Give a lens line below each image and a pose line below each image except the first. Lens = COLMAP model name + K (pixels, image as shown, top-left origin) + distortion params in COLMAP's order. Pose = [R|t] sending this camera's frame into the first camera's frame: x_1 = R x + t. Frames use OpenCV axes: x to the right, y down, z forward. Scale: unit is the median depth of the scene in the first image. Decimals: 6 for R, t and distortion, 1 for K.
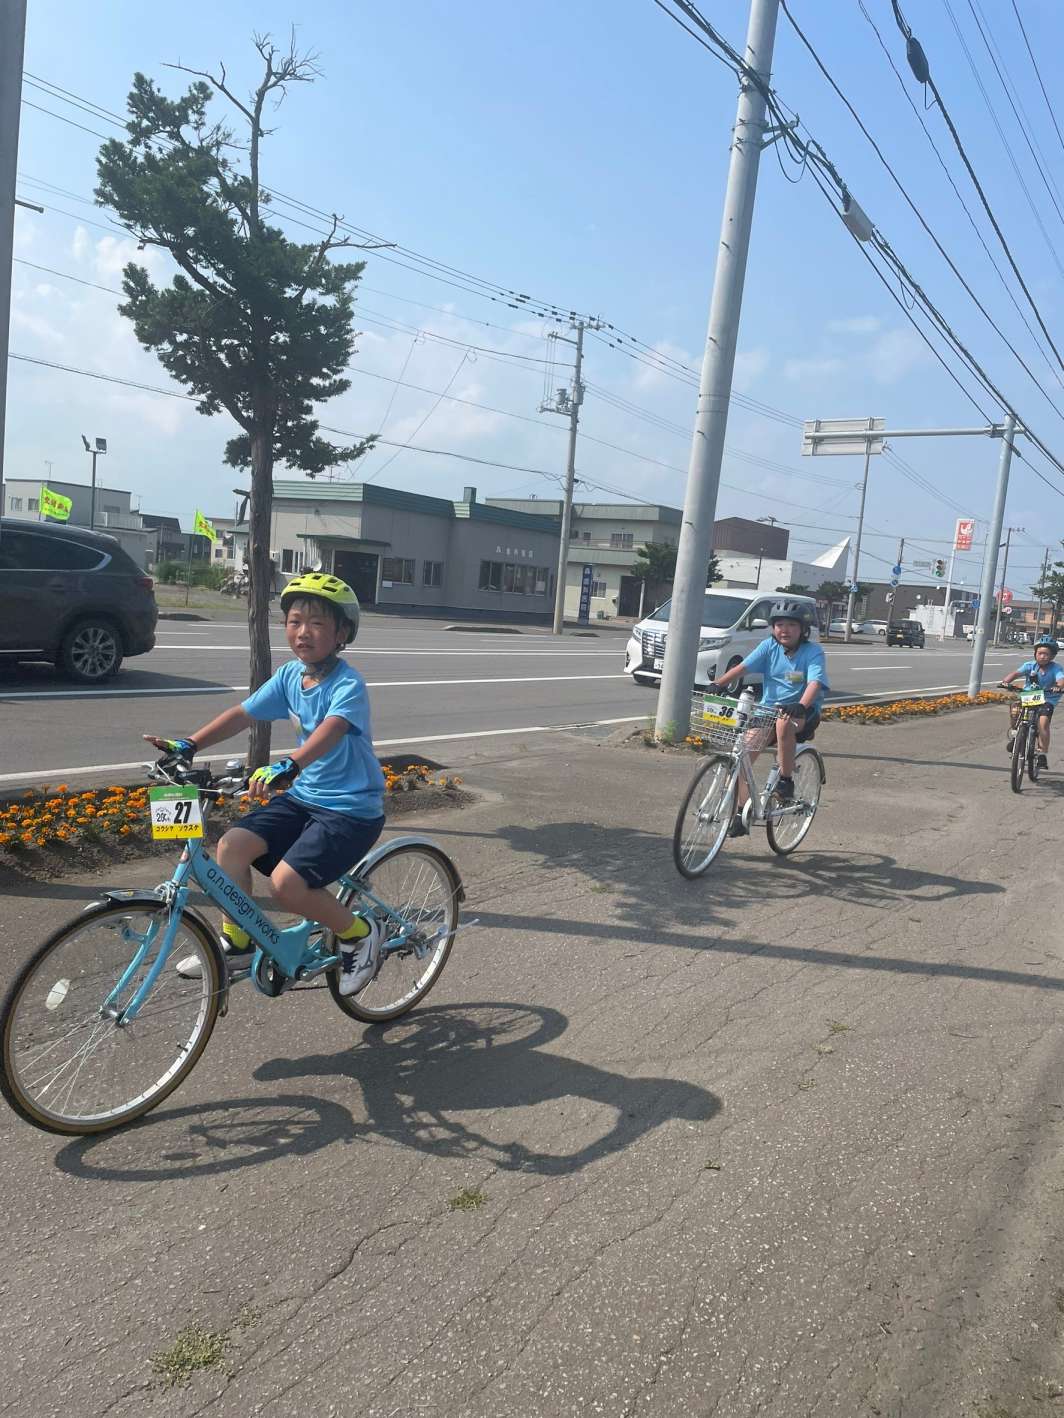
lens RADIAL K [[1141.1, 0, 532.0], [0, 1141.1, 709.0], [0, 0, 1]] dist [0.086837, -0.179732]
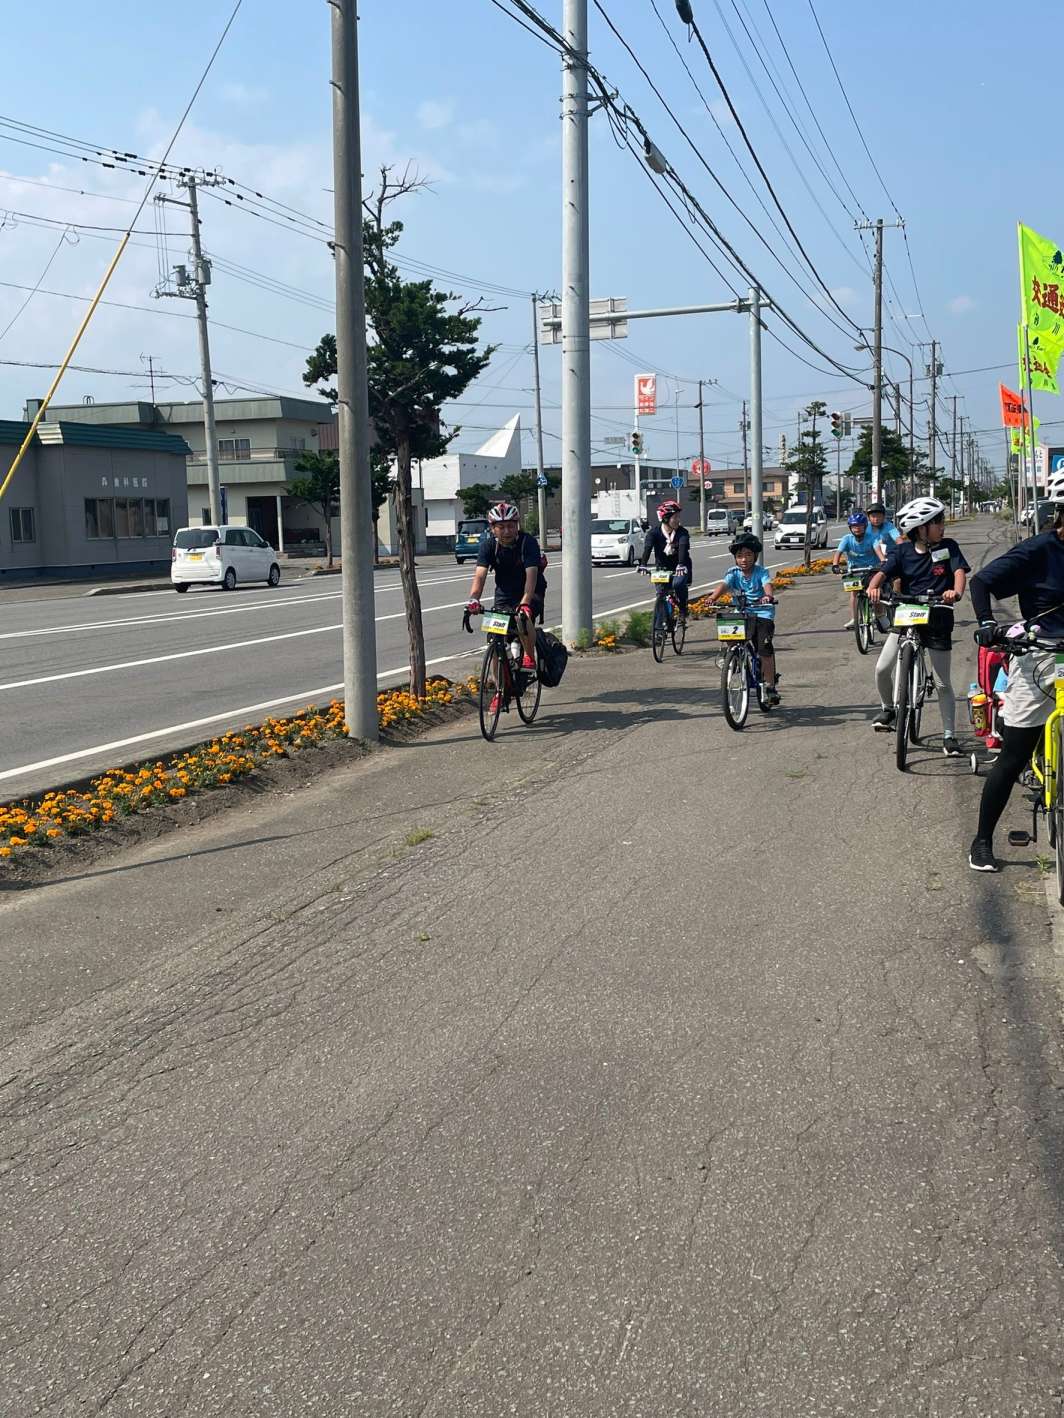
lens RADIAL K [[2061.7, 0, 532.0], [0, 2061.7, 709.0], [0, 0, 1]] dist [0.224007, -0.721905]
pose [[0.930528, -0.150524, 0.333857, -0.263826], [0.150740, 0.988247, 0.025420, 0.013825], [-0.333759, 0.026672, 0.942281, -0.382829]]
